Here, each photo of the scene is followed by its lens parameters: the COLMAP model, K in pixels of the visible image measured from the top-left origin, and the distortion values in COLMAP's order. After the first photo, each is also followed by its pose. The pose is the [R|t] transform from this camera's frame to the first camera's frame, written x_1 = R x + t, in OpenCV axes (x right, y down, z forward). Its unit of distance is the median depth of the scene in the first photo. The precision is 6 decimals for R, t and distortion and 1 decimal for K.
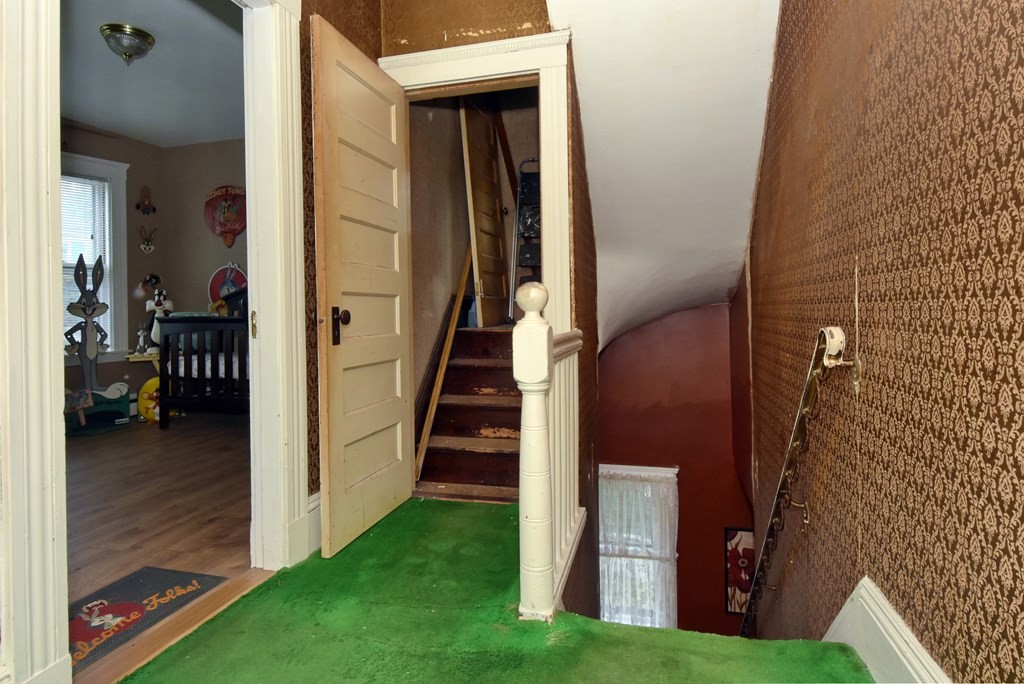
lens RADIAL K [[546.1, 0, 505.4], [0, 546.1, 306.1], [0, 0, 1]] dist [0.003950, -0.009269]
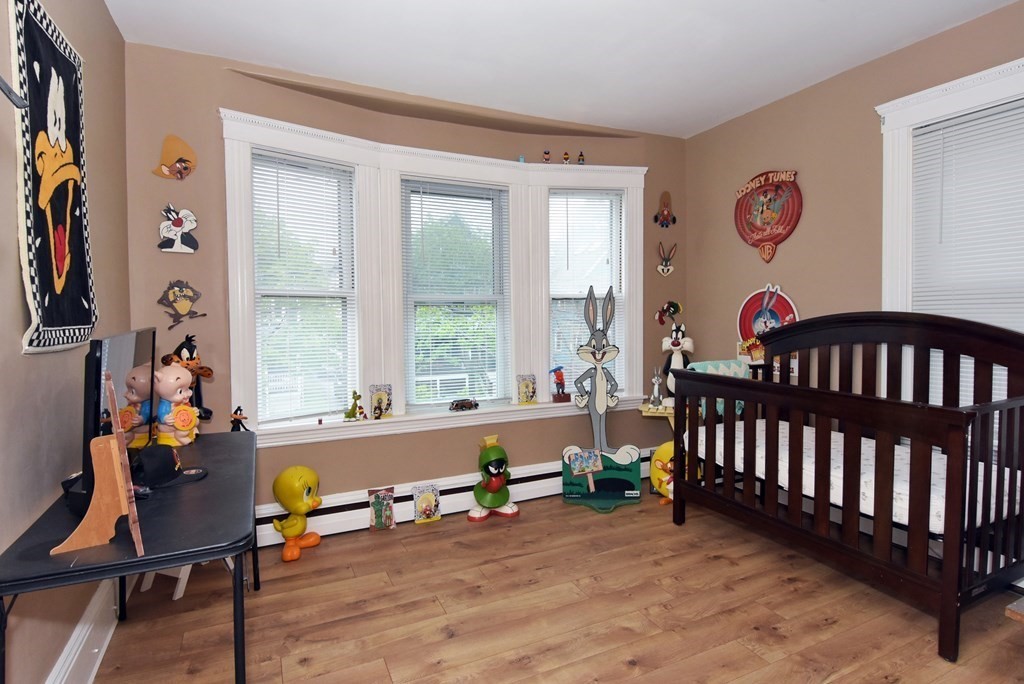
lens RADIAL K [[546.1, 0, 513.6], [0, 546.1, 335.6], [0, 0, 1]] dist [0.003950, -0.009269]
pose [[0.646708, 0.037460, -0.761818, -0.206322], [-0.001284, 0.998845, 0.048025, -0.052860], [0.762737, -0.030080, 0.646009, 0.343794]]
